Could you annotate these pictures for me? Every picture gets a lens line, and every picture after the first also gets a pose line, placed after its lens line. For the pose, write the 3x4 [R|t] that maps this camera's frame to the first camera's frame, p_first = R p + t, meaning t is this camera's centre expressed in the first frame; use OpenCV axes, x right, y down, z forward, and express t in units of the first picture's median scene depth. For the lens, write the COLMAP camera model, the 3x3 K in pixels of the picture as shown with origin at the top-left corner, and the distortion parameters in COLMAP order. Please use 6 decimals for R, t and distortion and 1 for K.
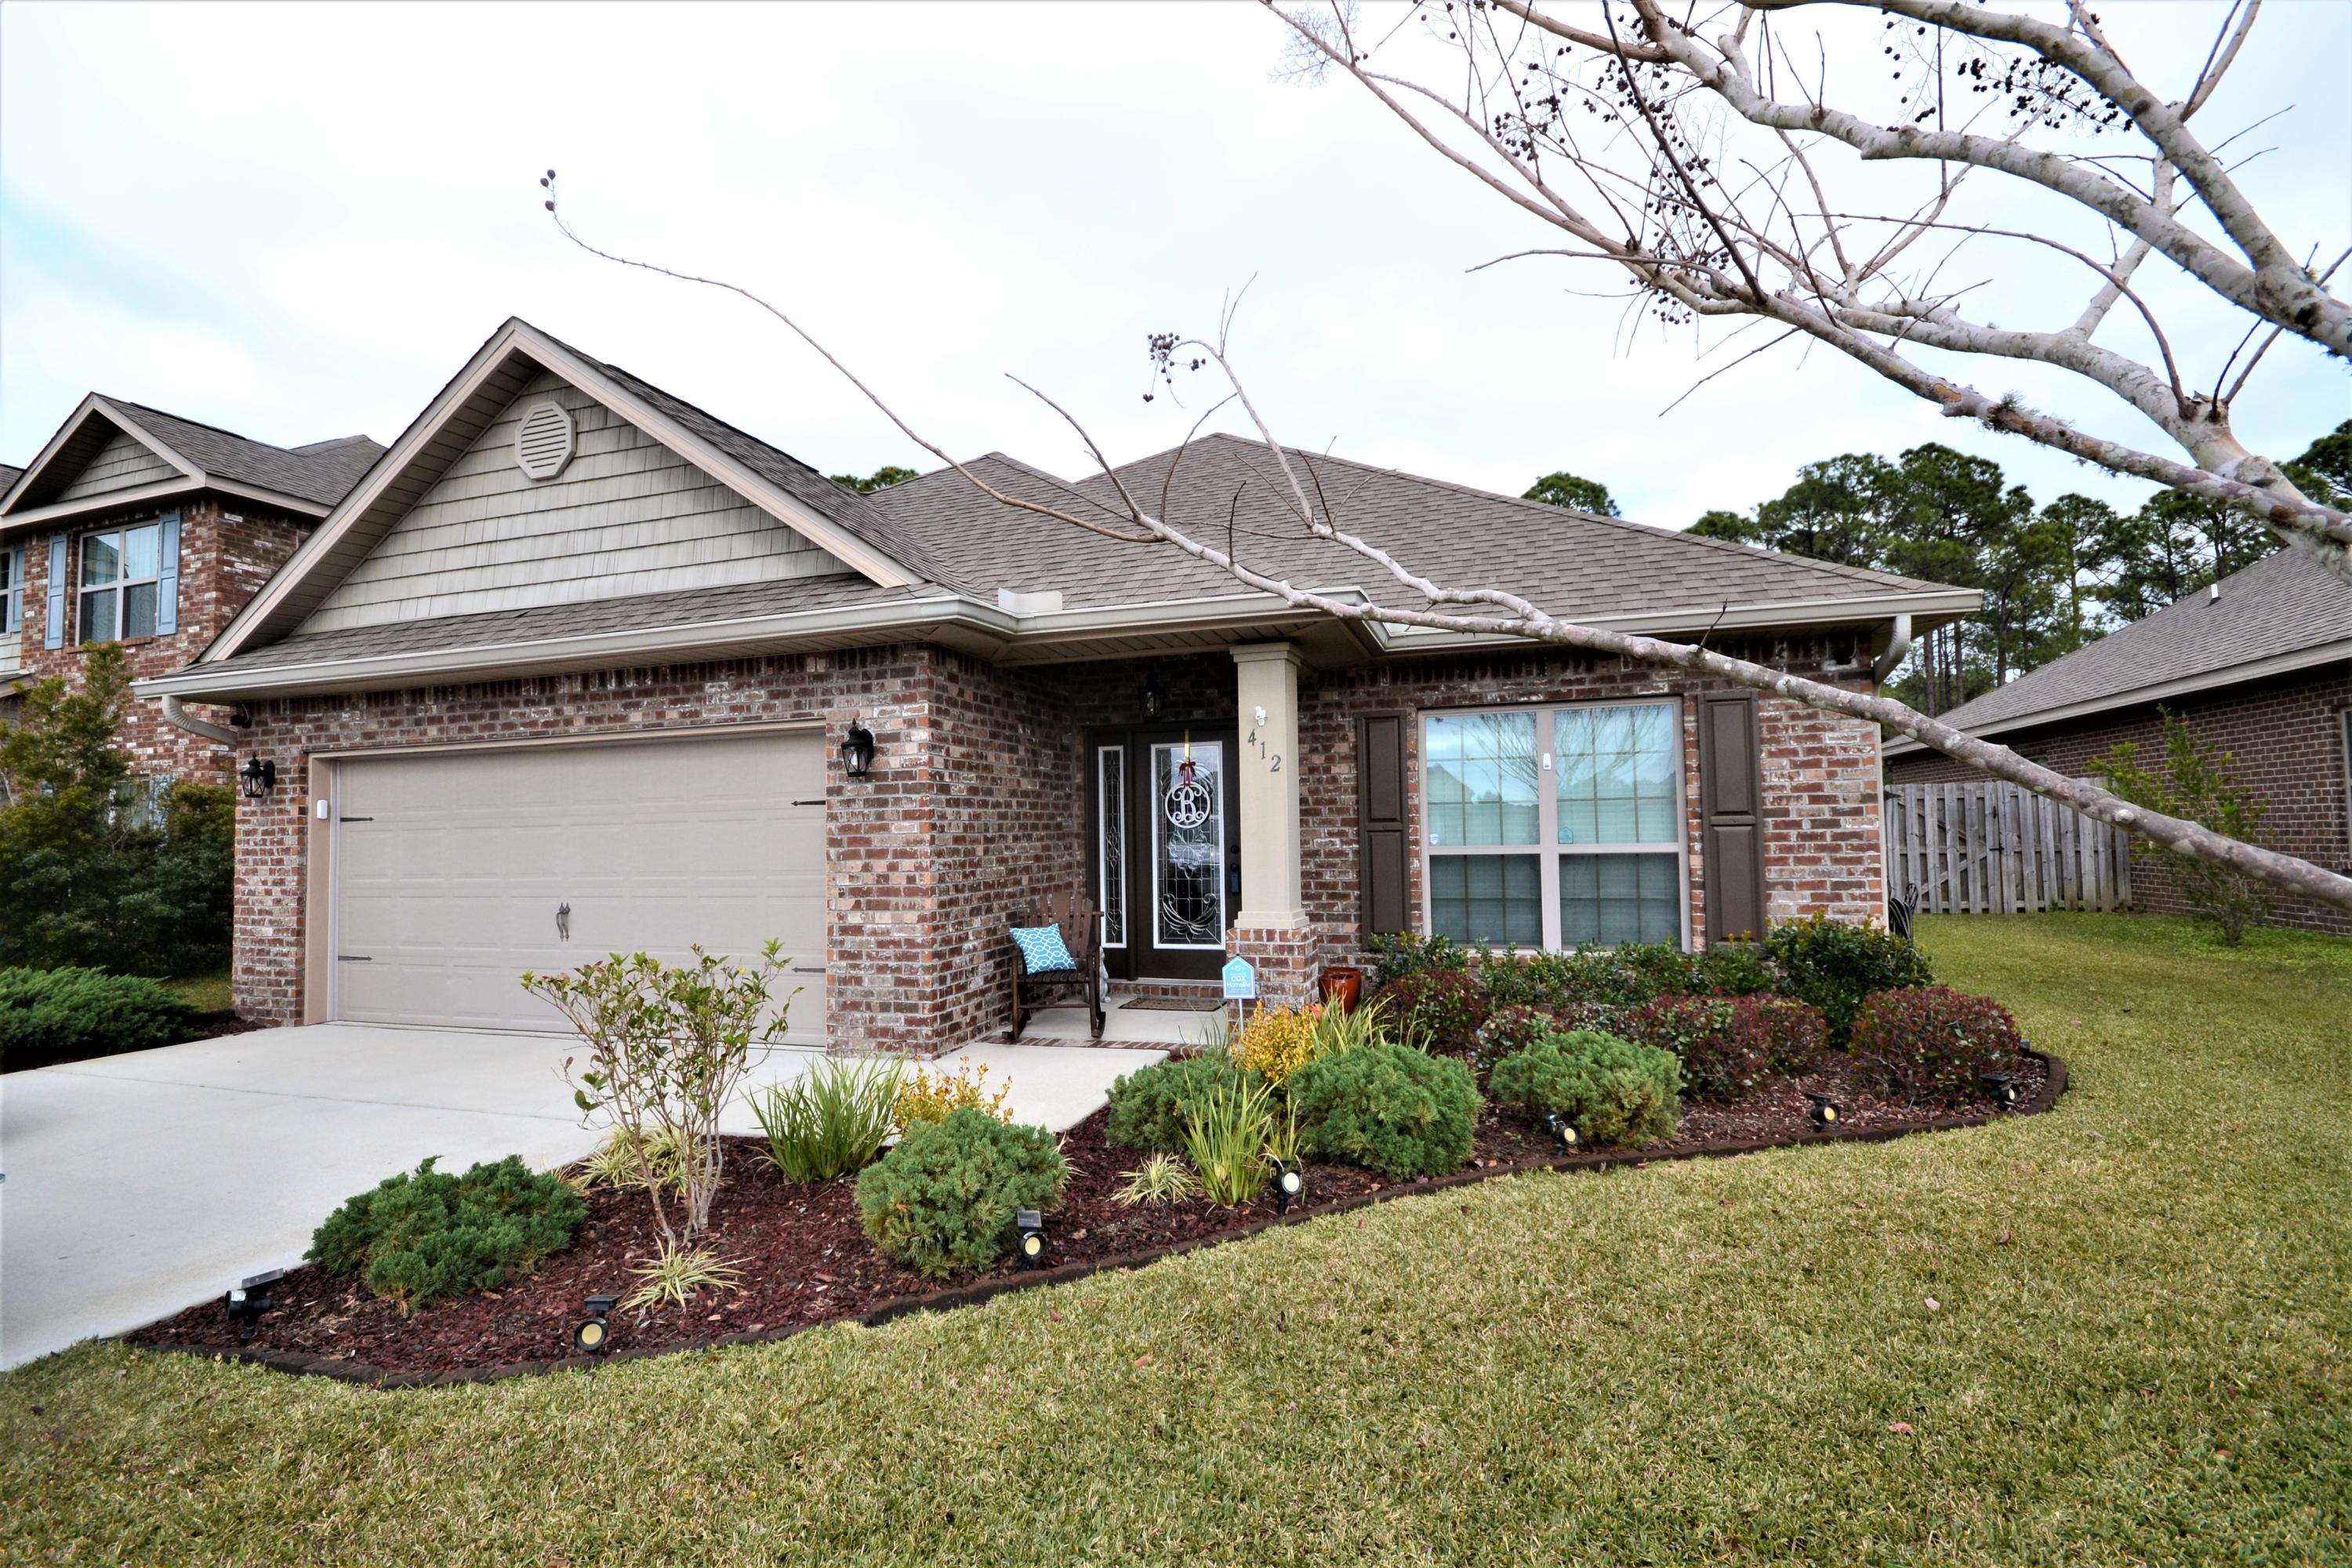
lens RADIAL K [[1043.6, 0, 1160.7], [0, 1043.6, 796.7], [0, 0, 1]] dist [0.009652, -0.010939]
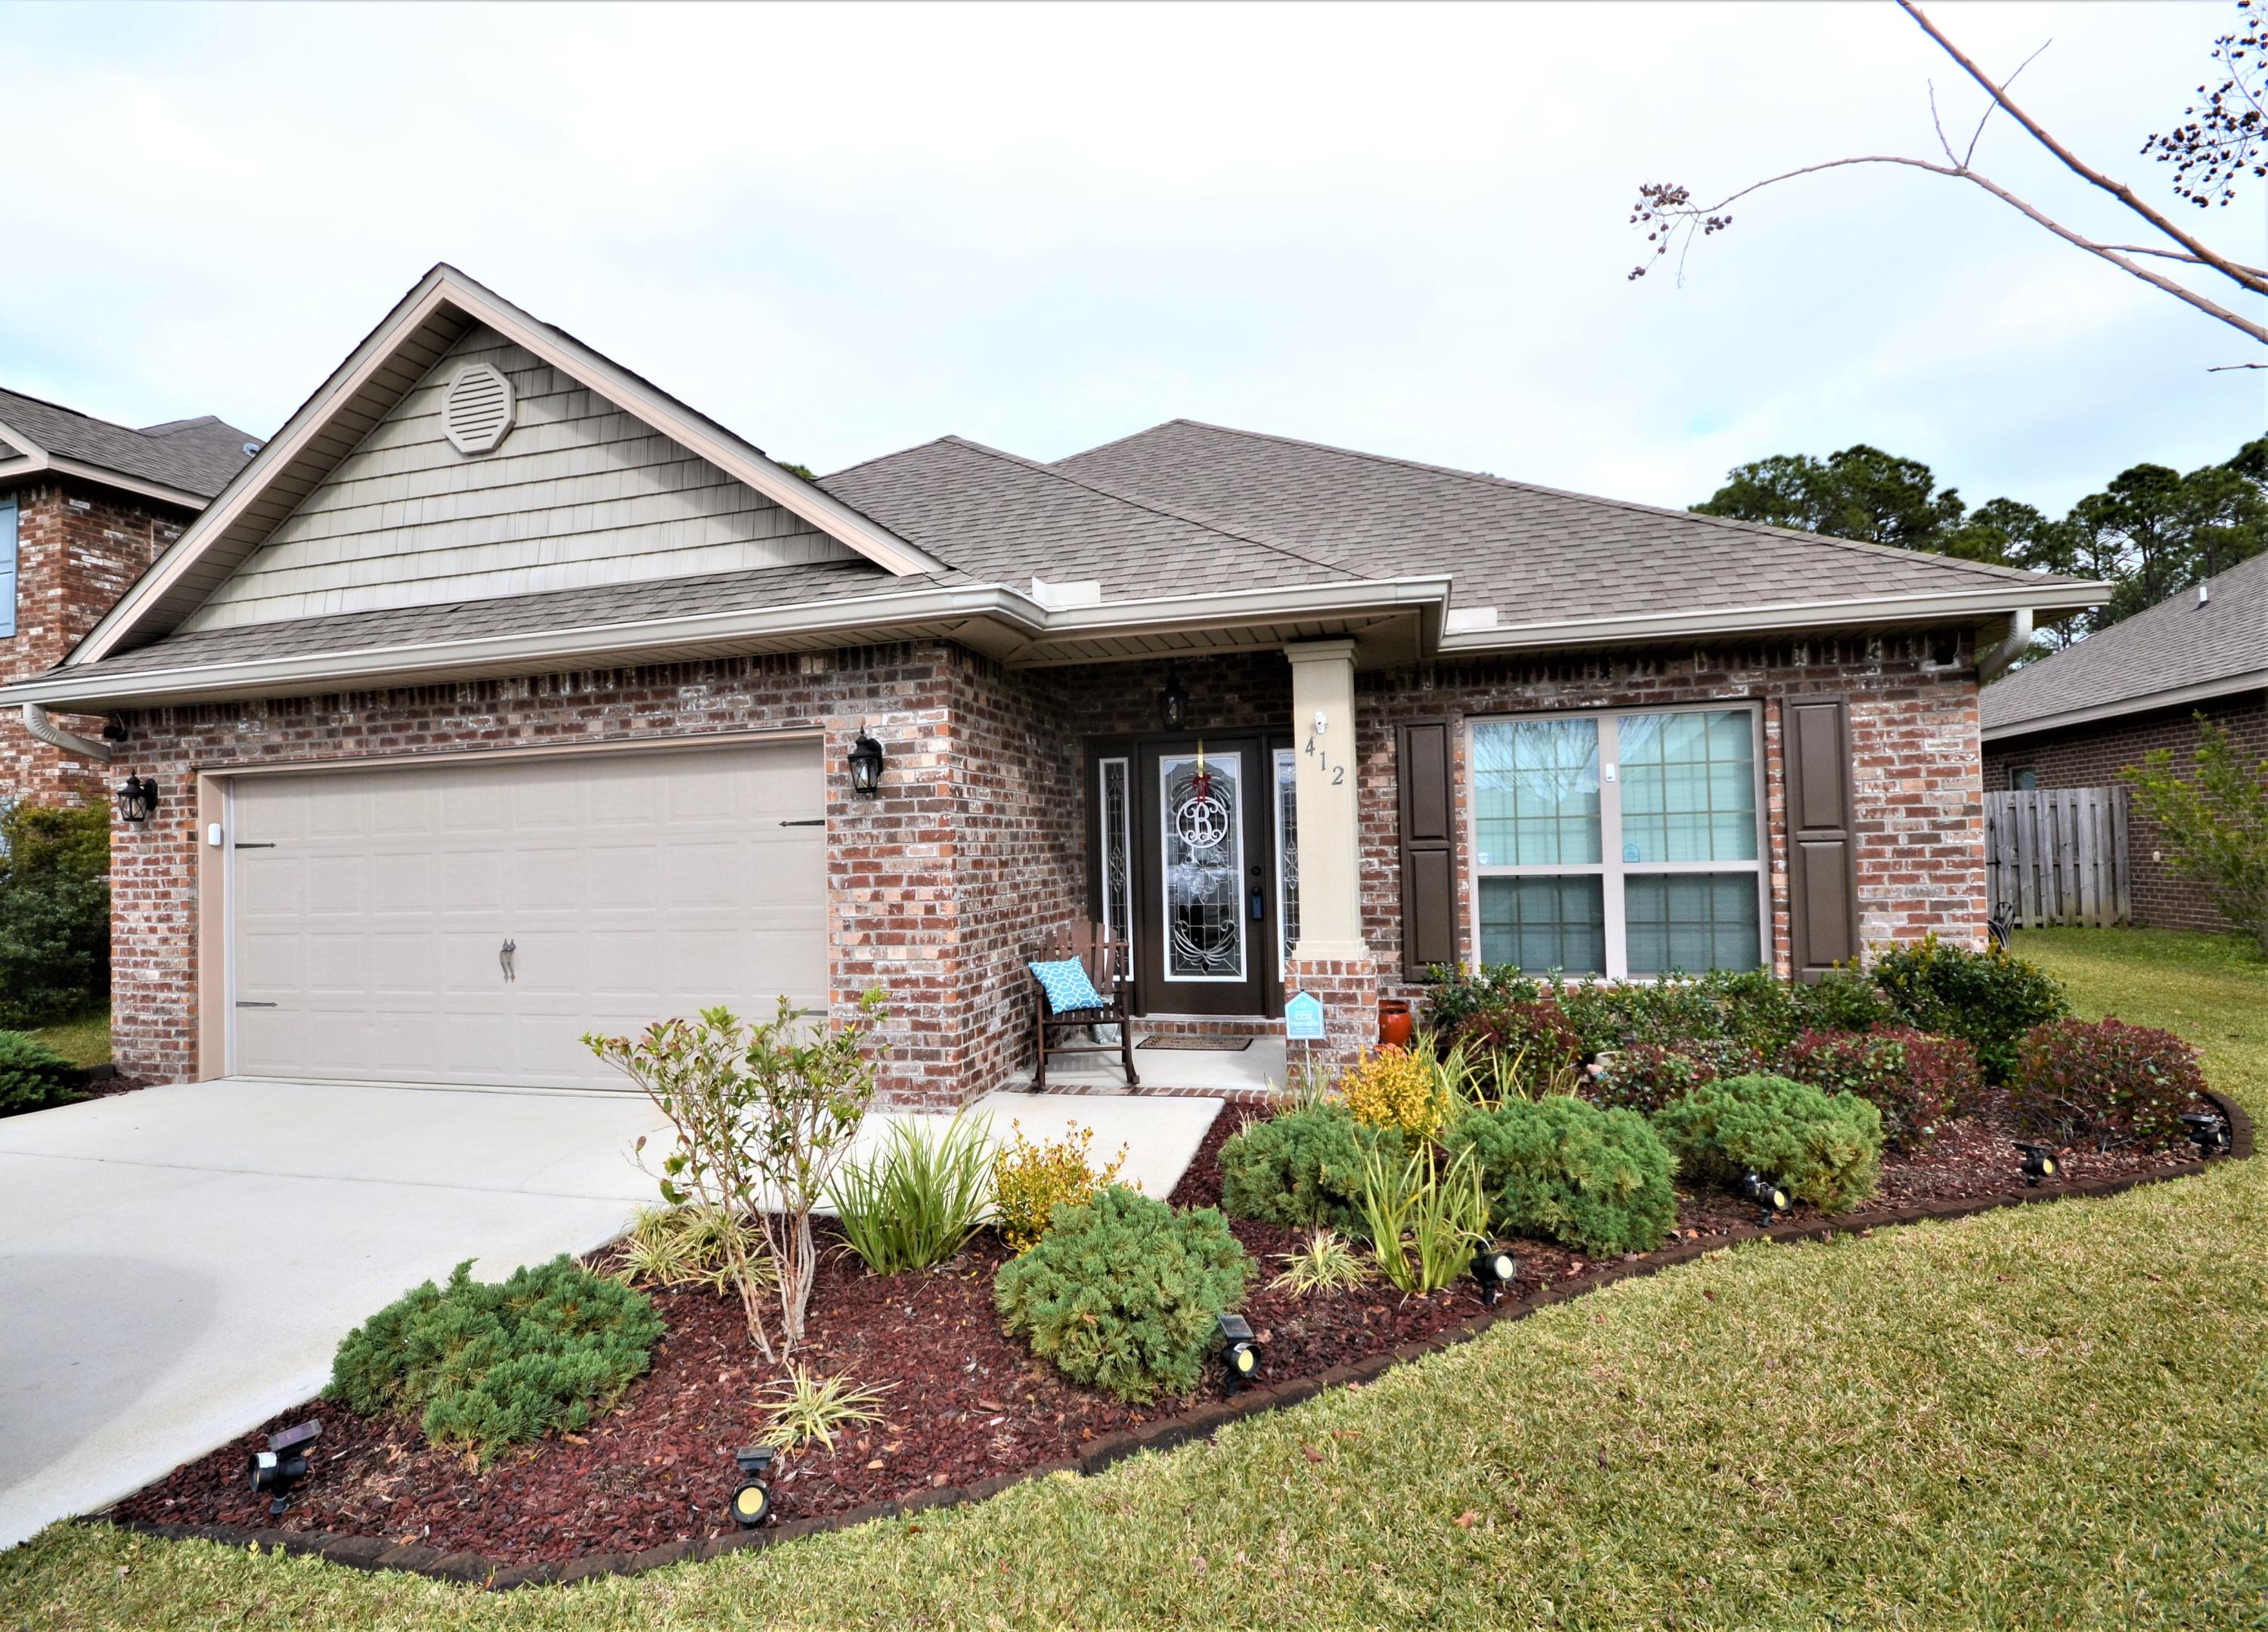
lens RADIAL K [[1091.2, 0, 1097.3], [0, 1091.2, 833.9], [0, 0, 1]] dist [0.002392, -0.004979]
pose [[0.999055, -0.007265, 0.042854, -0.133268], [0.006481, 0.999810, 0.018395, -0.000518], [-0.042980, -0.018100, 0.998912, 0.075255]]
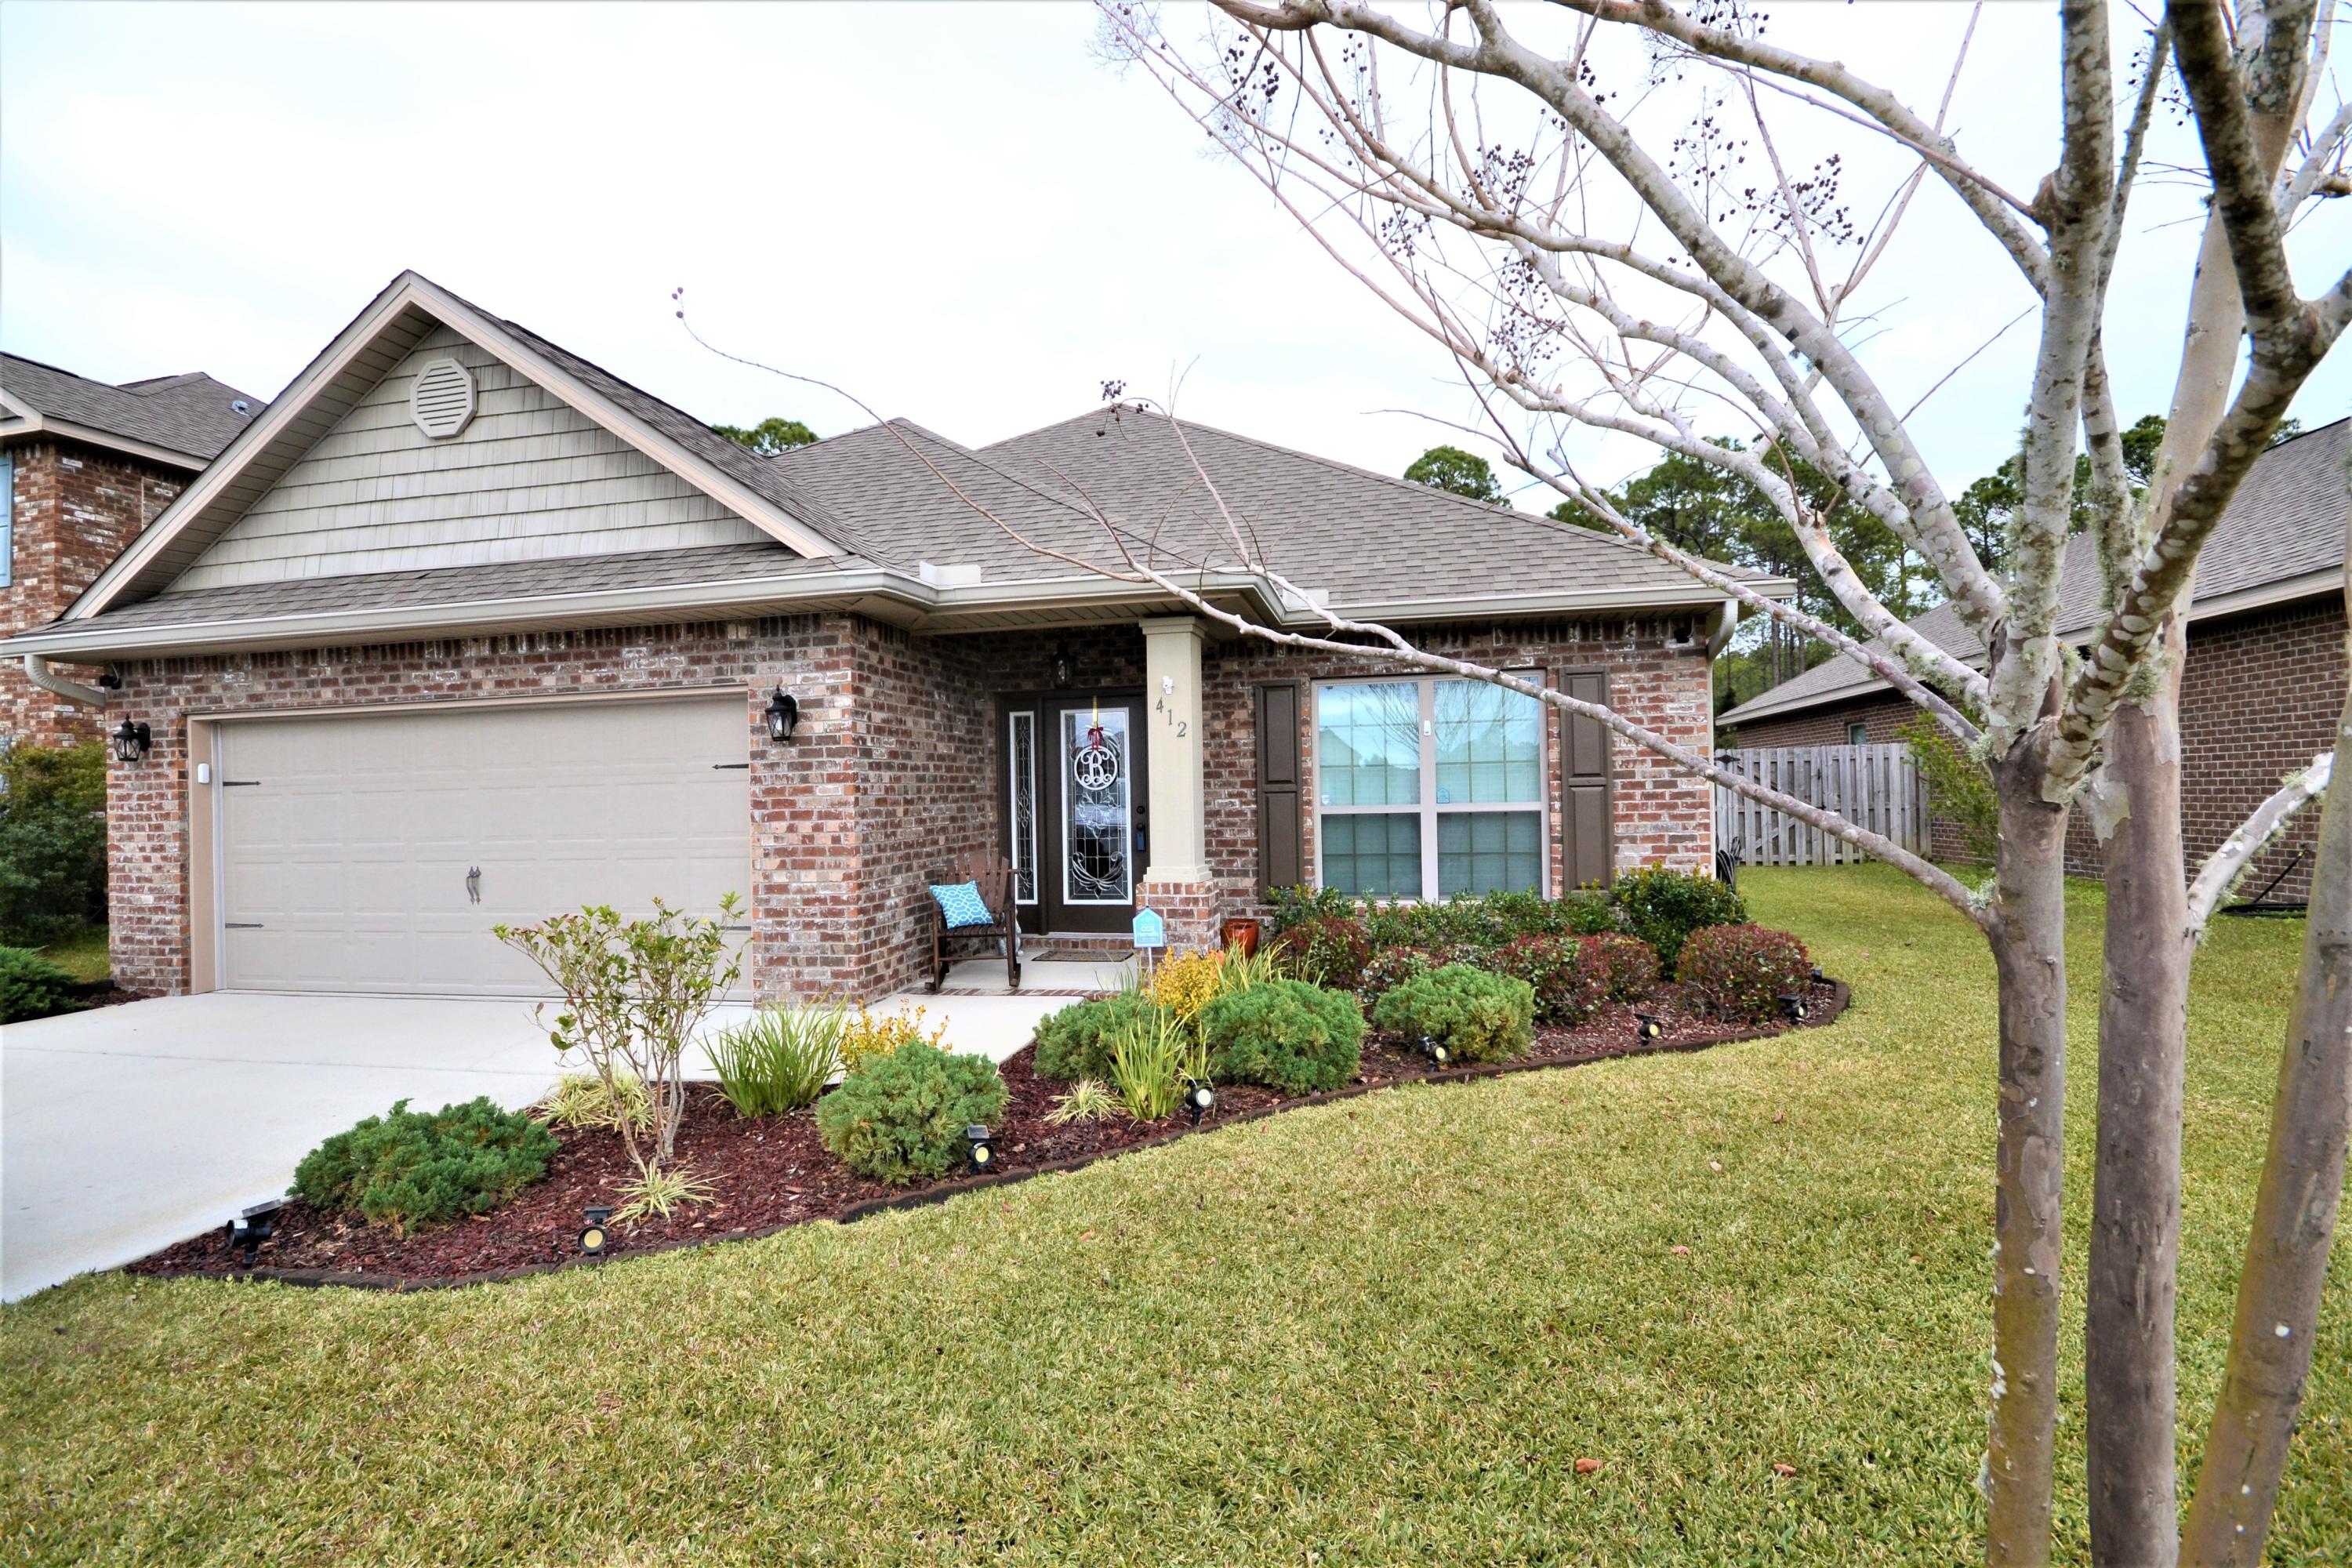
lens RADIAL K [[1043.6, 0, 1159.8], [0, 1043.6, 797.8], [0, 0, 1]] dist [0.009652, -0.010939]
pose [[0.994923, -0.003604, 0.100577, -0.020797], [-0.000033, 0.999347, 0.036137, -0.000406], [-0.100642, -0.035956, 0.994273, -0.068718]]
